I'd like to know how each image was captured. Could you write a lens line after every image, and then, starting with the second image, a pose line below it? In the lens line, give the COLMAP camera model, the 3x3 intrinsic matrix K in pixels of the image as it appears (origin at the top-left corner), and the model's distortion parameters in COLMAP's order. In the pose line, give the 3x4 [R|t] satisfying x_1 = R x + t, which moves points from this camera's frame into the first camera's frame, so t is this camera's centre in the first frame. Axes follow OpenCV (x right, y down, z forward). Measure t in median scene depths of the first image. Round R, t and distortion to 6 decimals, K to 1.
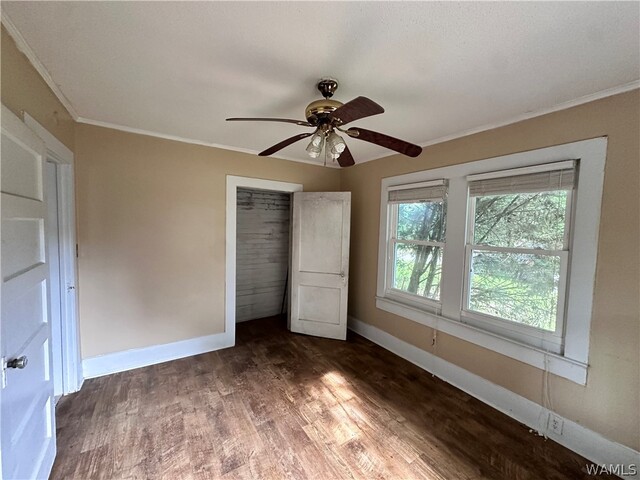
lens RADIAL K [[255.6, 0, 318.9], [0, 255.6, 240.1], [0, 0, 1]] dist [-0.001671, 0.000161]
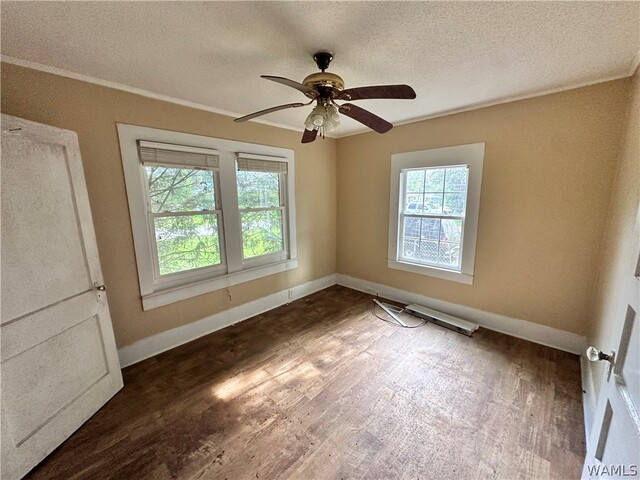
lens RADIAL K [[255.6, 0, 318.9], [0, 255.6, 240.1], [0, 0, 1]] dist [-0.001671, 0.000161]
pose [[-0.230830, -0.194563, 0.953343, -0.769793], [0.056547, 0.975465, 0.212770, -0.081889], [-0.971350, 0.103022, -0.214164, 0.943396]]
